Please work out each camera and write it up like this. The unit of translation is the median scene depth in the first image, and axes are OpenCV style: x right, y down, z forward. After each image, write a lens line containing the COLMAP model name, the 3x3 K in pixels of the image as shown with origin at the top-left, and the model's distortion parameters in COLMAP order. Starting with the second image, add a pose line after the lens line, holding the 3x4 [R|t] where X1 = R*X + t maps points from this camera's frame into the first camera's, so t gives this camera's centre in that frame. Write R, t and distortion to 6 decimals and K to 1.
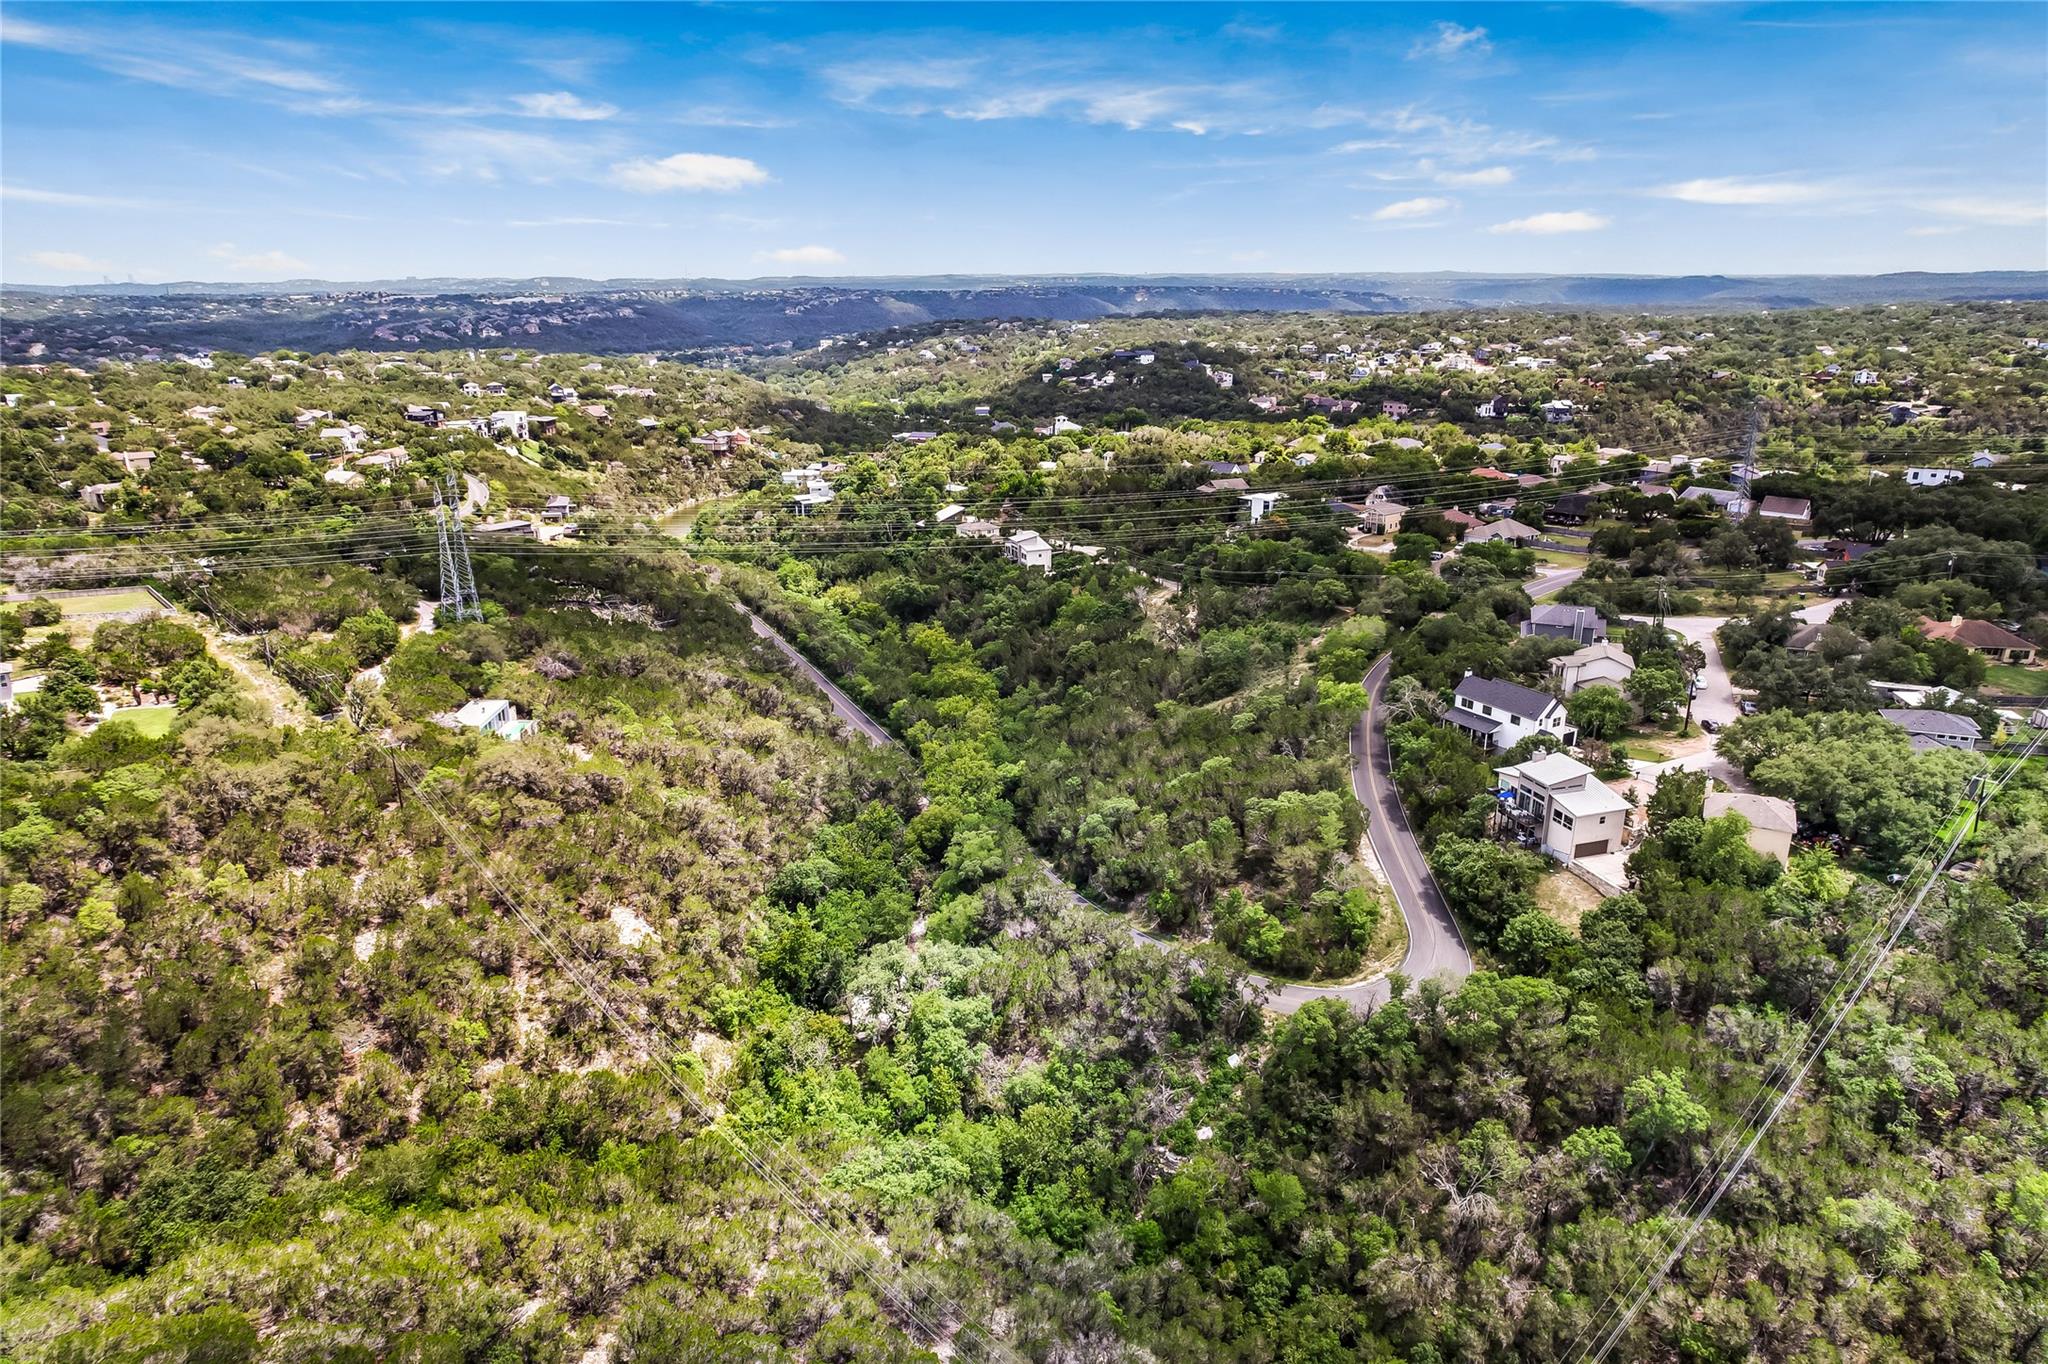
lens RADIAL K [[1274.0, 0, 1024.0], [0, 1274.0, 682.0], [0, 0, 1]] dist [-0.076026, 0.069152]
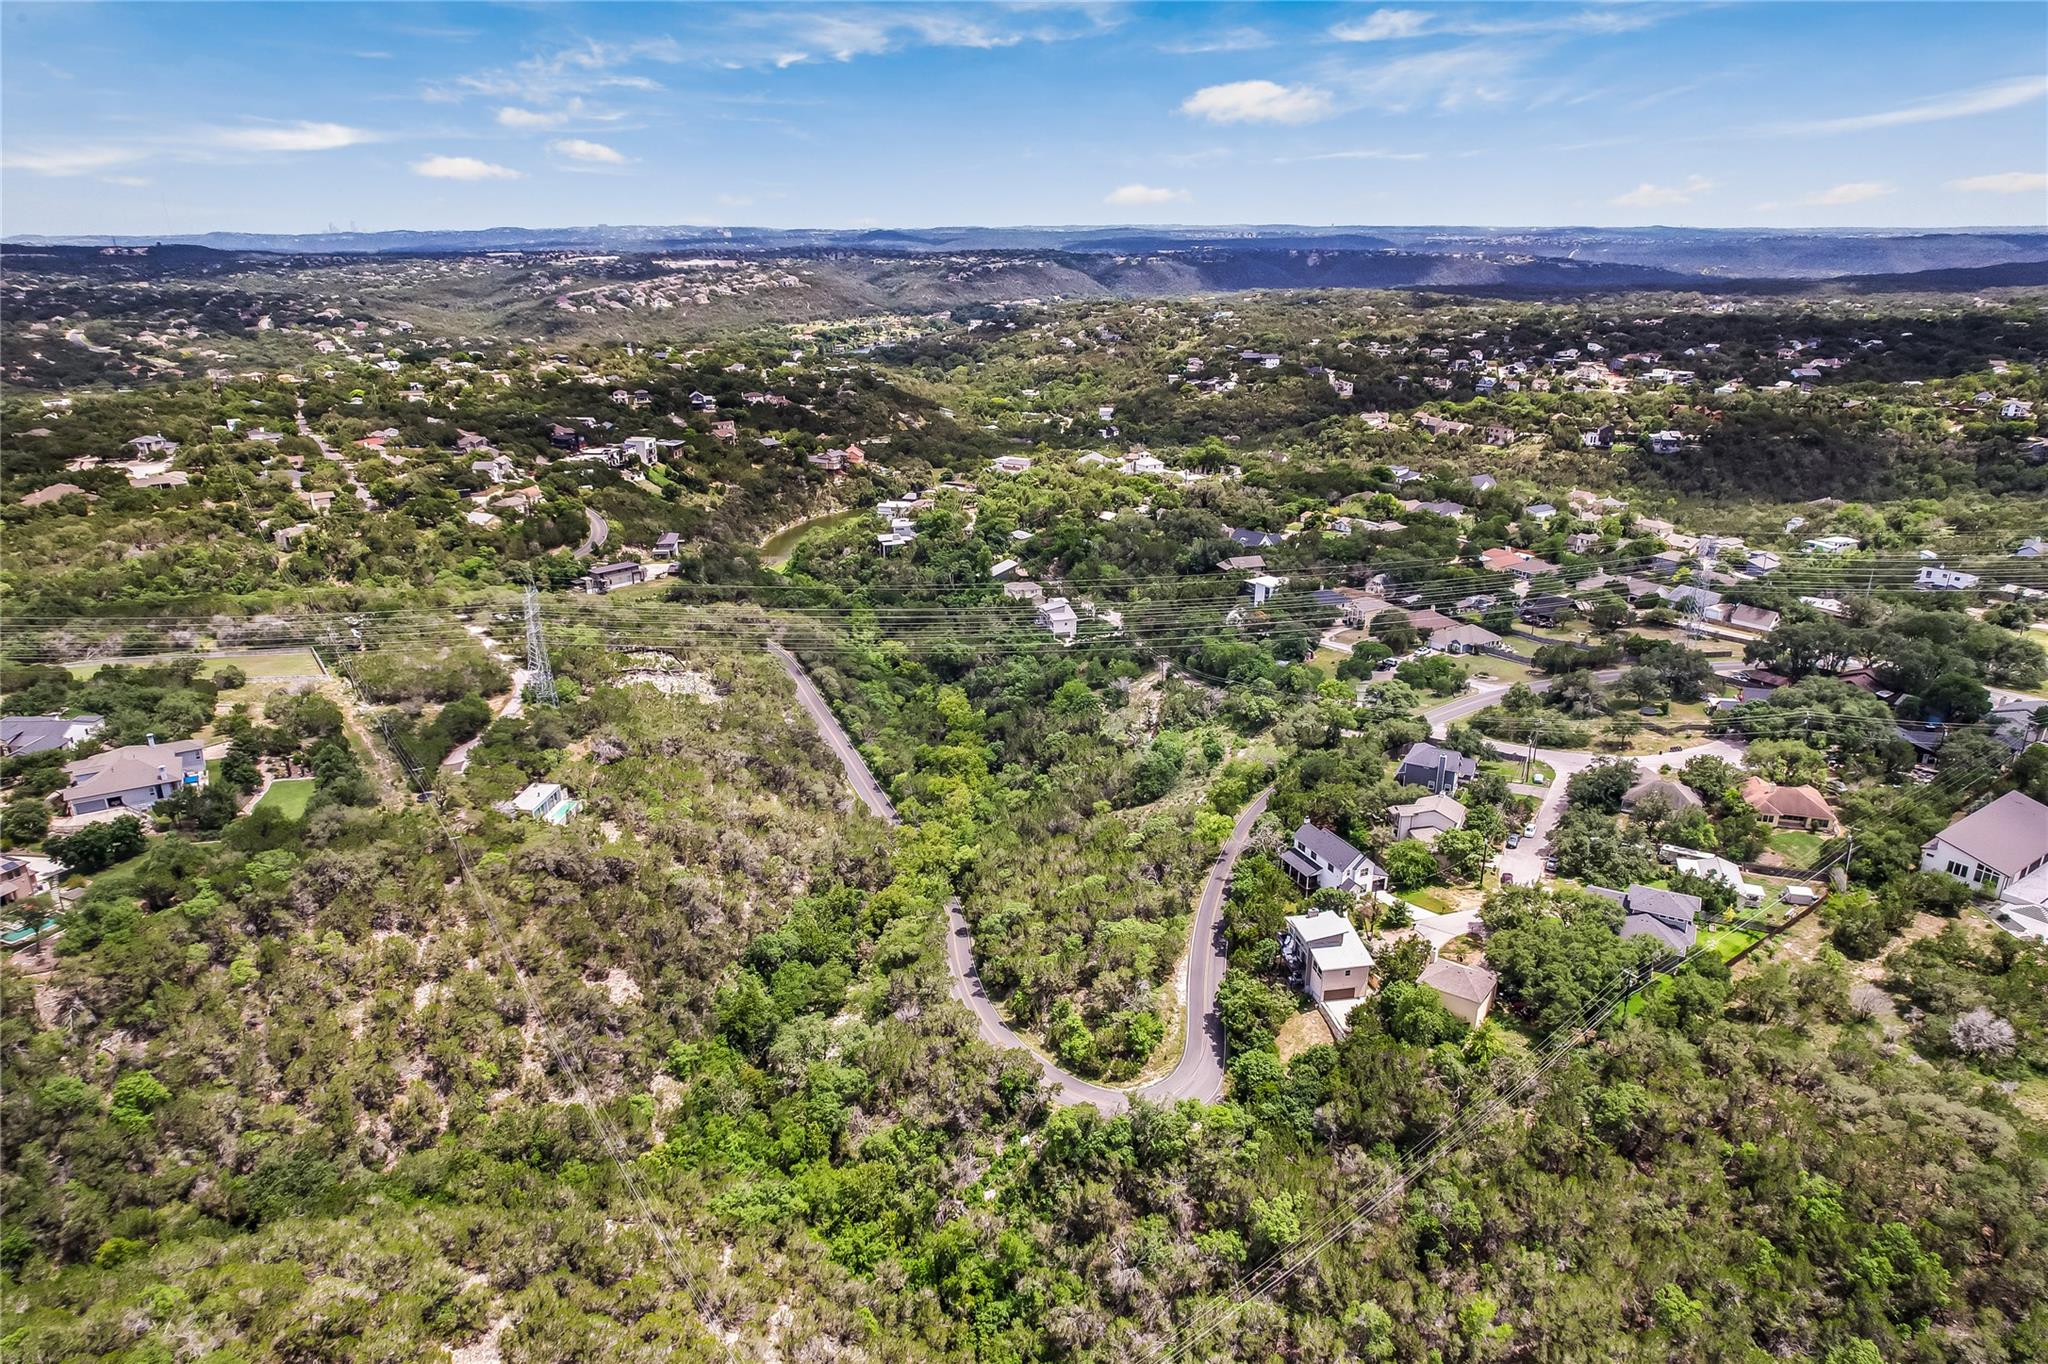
lens RADIAL K [[1274.0, 0, 1024.0], [0, 1274.0, 682.0], [0, 0, 1]] dist [-0.076026, 0.069152]
pose [[0.991849, 0.046472, -0.118641, 0.270790], [-0.043004, 0.998574, 0.031620, -0.201579], [0.119941, -0.026260, 0.992434, -0.274536]]
